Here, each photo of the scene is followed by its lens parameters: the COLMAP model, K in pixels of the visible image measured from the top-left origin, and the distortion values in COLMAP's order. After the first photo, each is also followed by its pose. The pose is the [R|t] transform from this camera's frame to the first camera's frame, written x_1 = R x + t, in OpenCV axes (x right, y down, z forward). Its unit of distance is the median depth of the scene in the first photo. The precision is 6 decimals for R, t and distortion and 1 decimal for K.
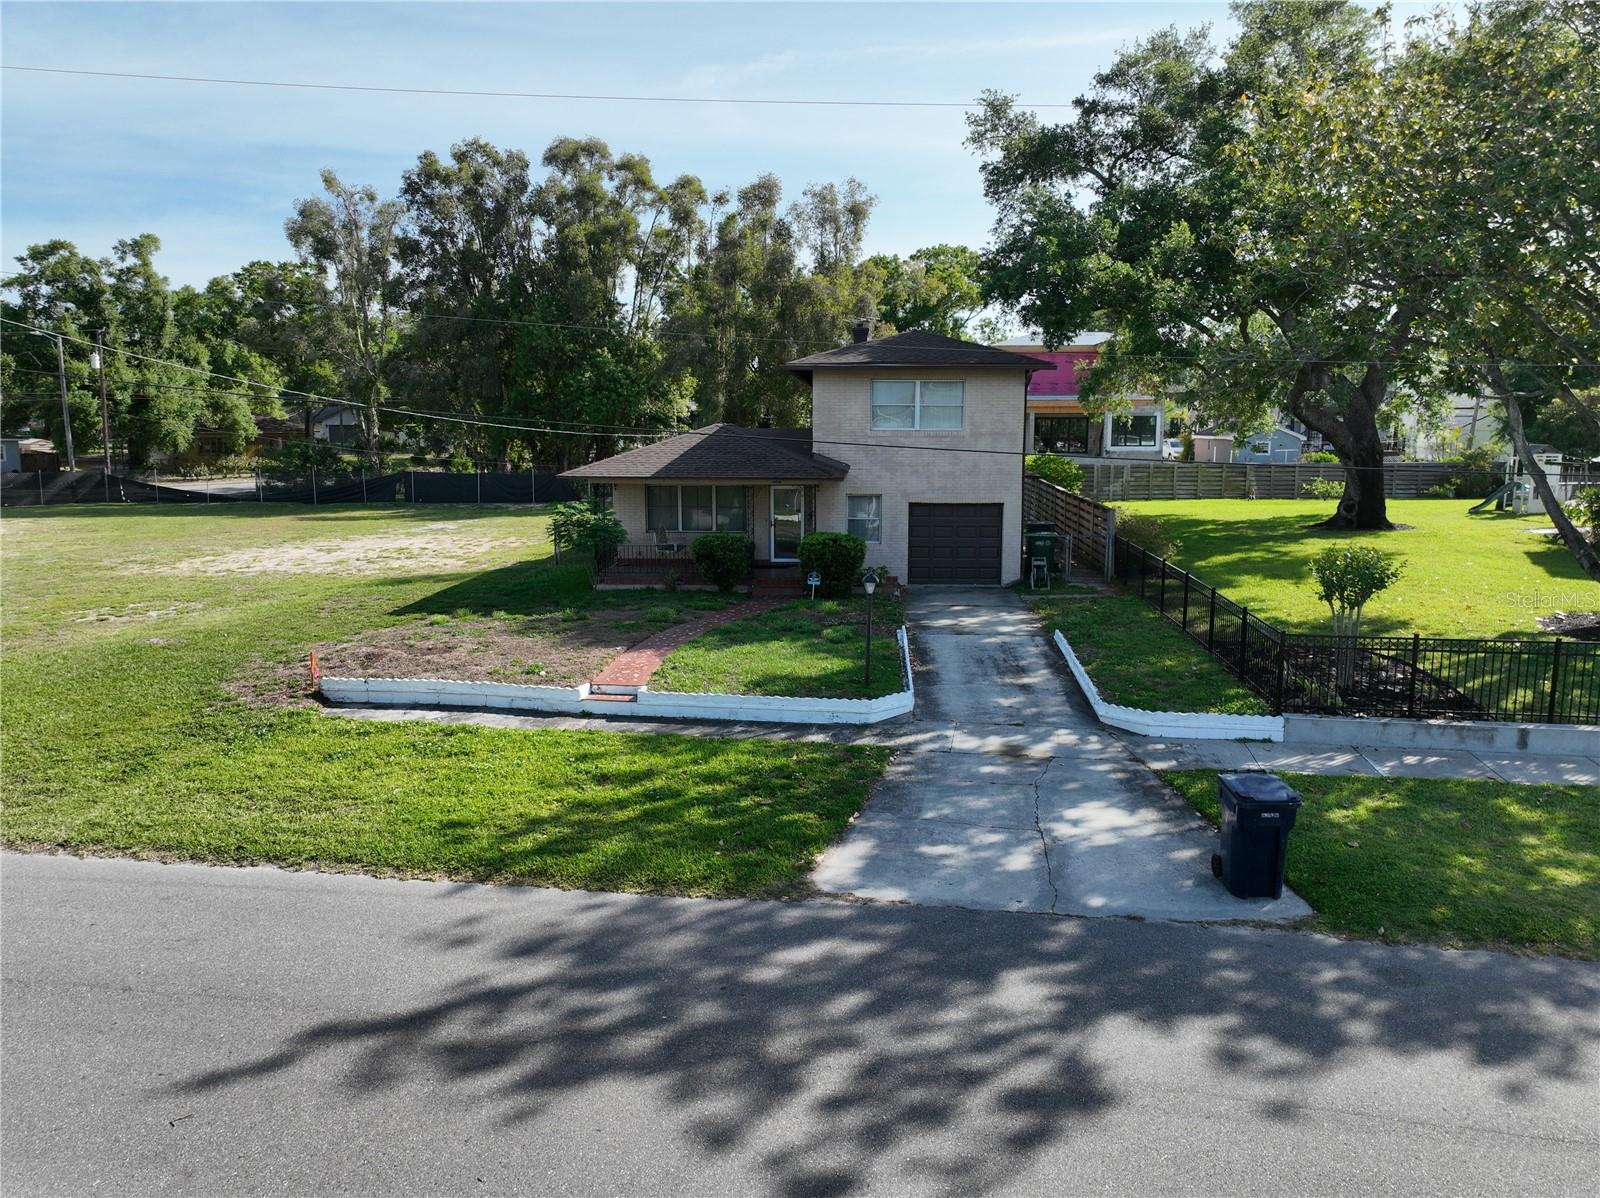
lens RADIAL K [[1122.9, 0, 808.0], [0, 1122.9, 596.2], [0, 0, 1]] dist [-0.000570, 0.015968]
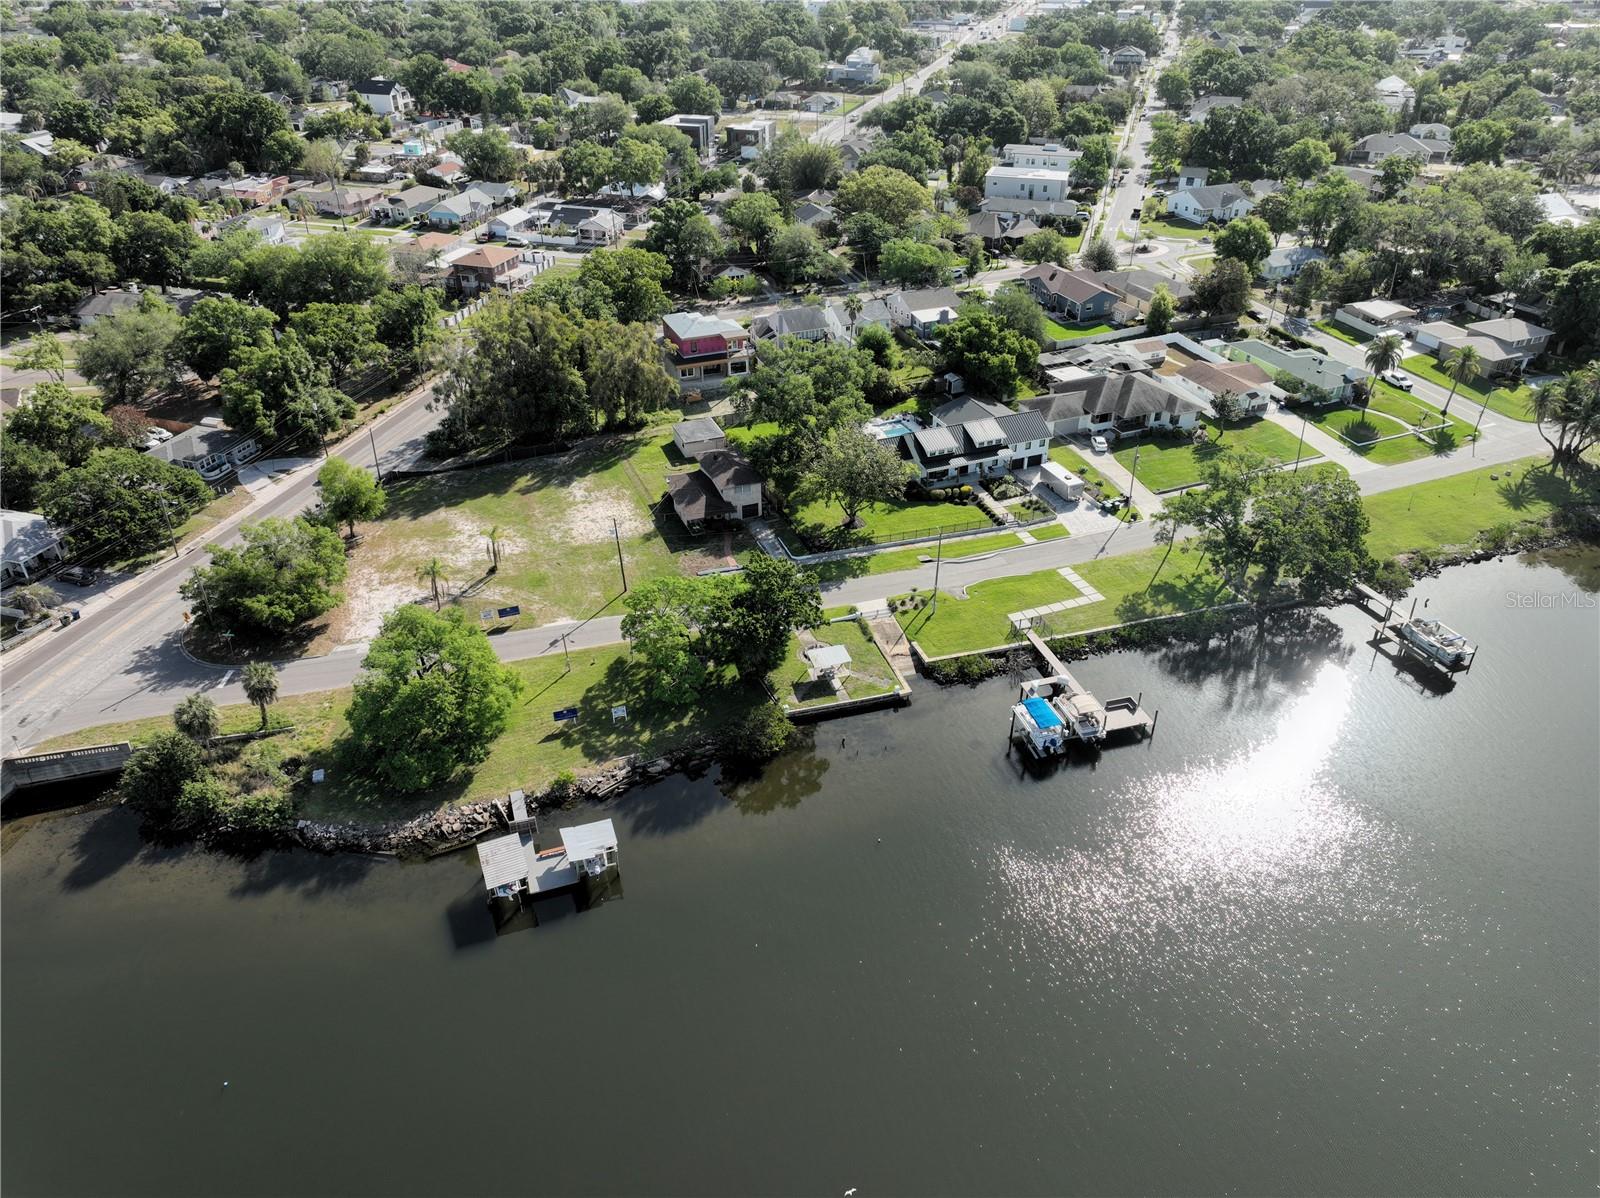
lens RADIAL K [[1122.9, 0, 807.8], [0, 1122.9, 601.9], [0, 0, 1]] dist [-0.000570, 0.015968]
pose [[0.898758, -0.235527, 0.369812, -1.608073], [0.064979, 0.905702, 0.418906, -1.772204], [-0.433602, -0.352465, 0.829311, -3.507128]]
